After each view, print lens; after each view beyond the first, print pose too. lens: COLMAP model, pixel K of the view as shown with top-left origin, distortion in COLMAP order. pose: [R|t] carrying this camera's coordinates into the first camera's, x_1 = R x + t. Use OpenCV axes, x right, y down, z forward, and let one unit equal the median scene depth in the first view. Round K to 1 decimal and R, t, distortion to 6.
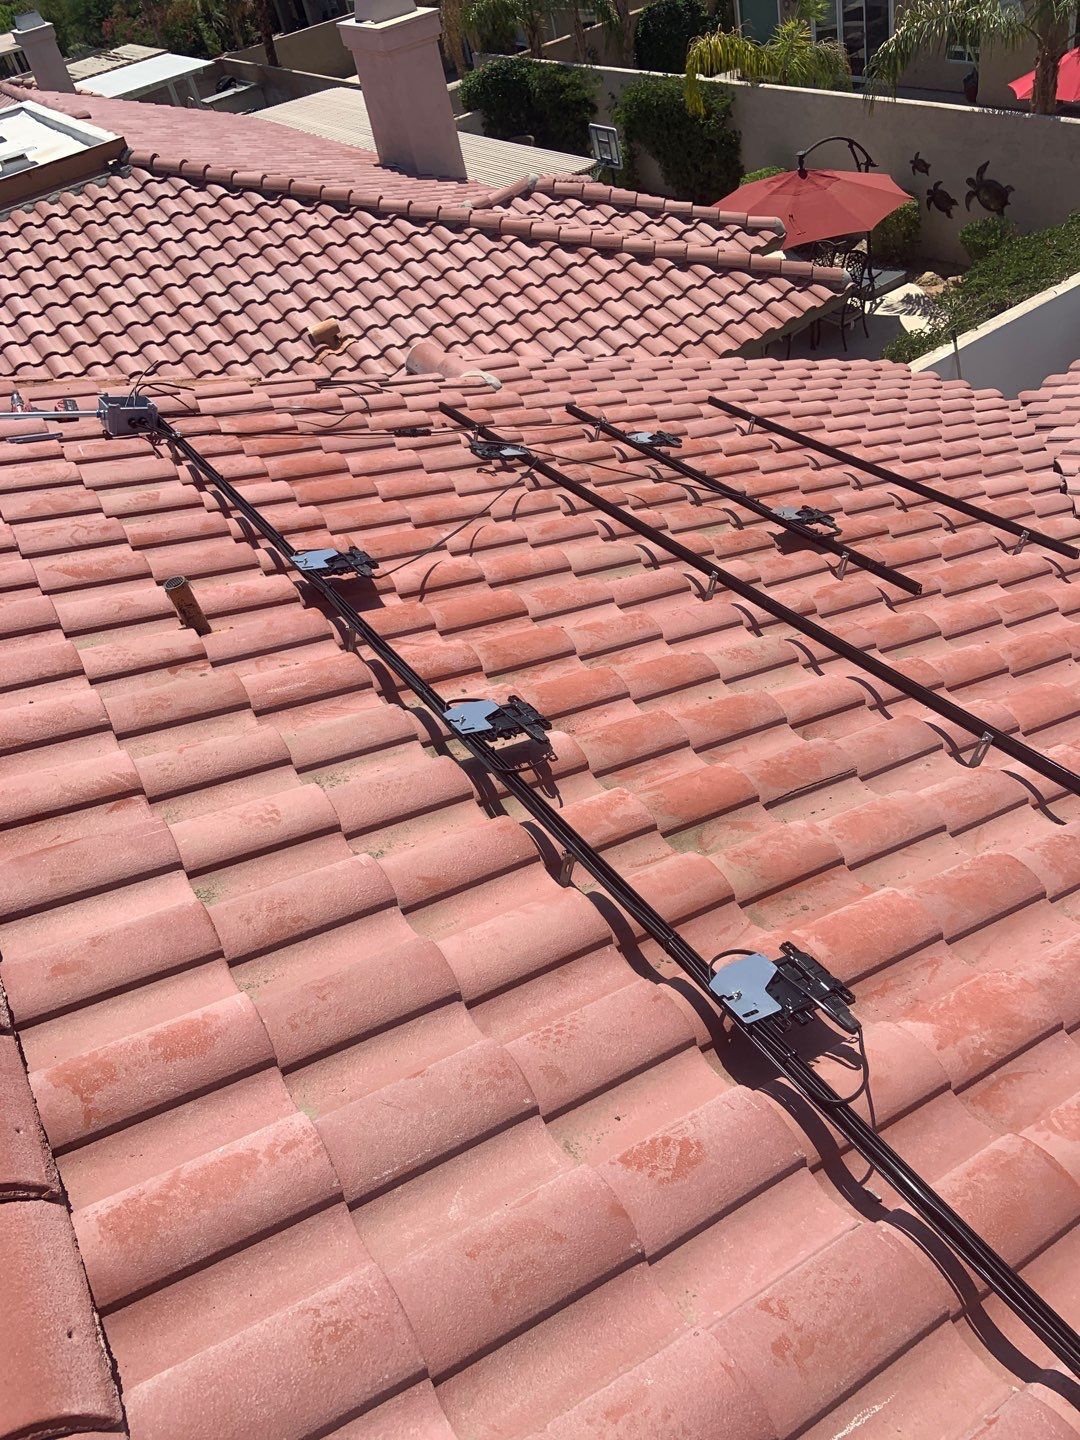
lens RADIAL K [[1082.3, 0, 542.8], [0, 1082.3, 714.6], [0, 0, 1]] dist [0.111013, -0.143445]
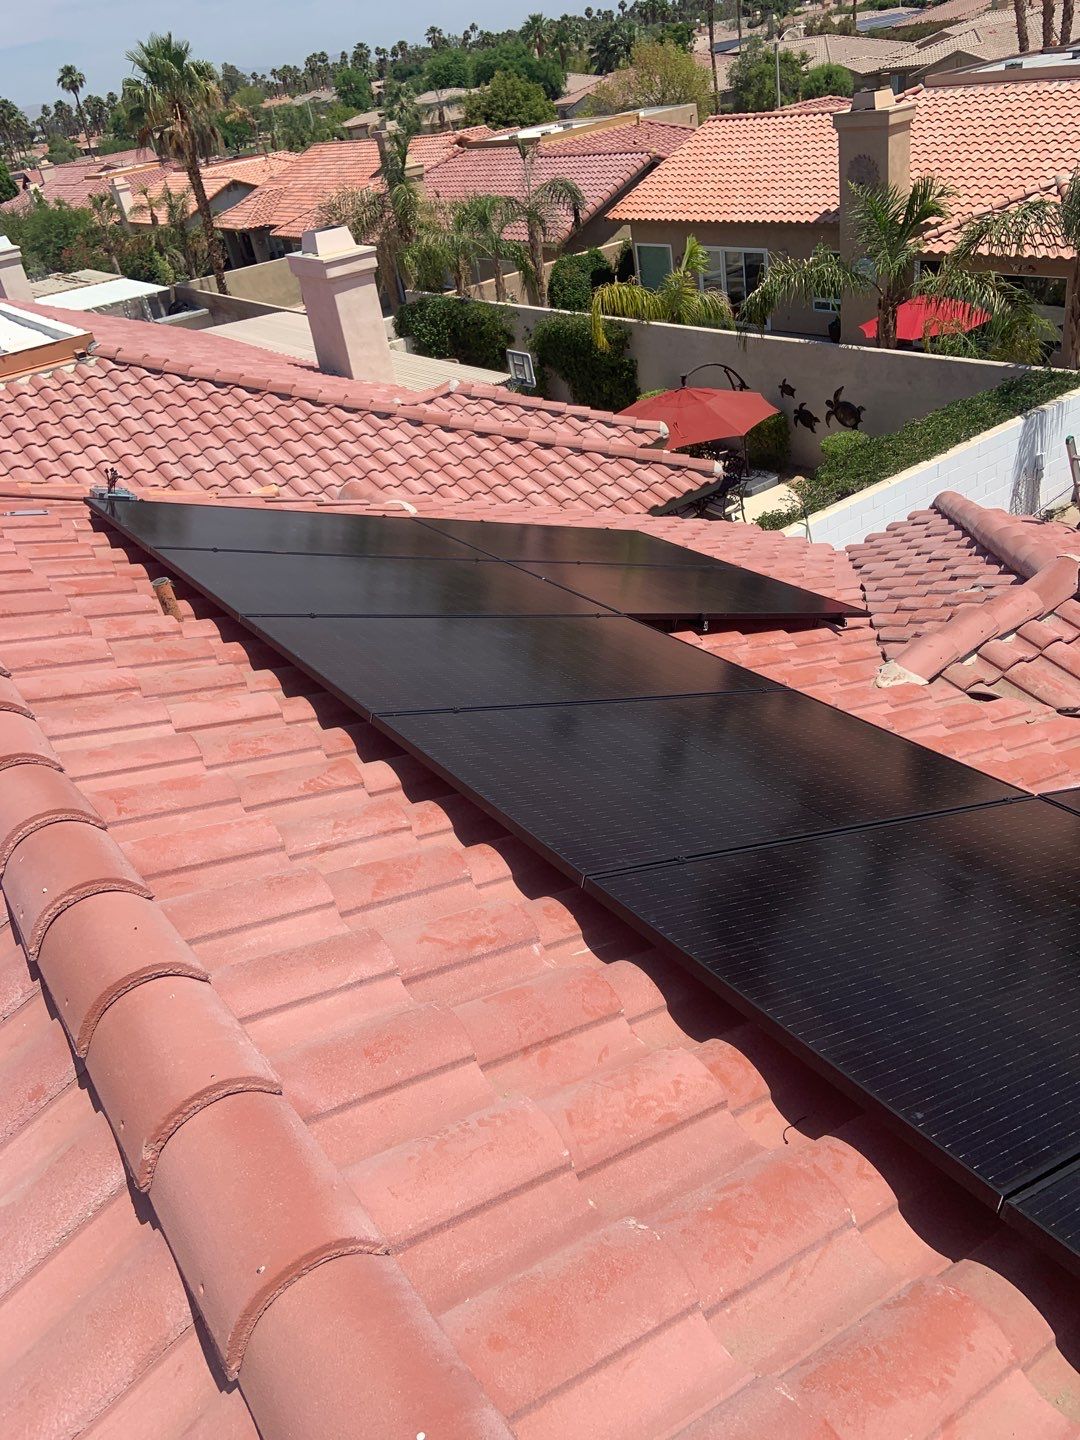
lens RADIAL K [[1082.3, 0, 542.3], [0, 1082.3, 708.1], [0, 0, 1]] dist [0.111013, -0.143445]
pose [[0.997448, 0.014394, 0.069928, 0.009315], [-0.001289, 0.982936, -0.183943, 0.065423], [-0.071382, 0.183384, 0.980446, -0.077031]]
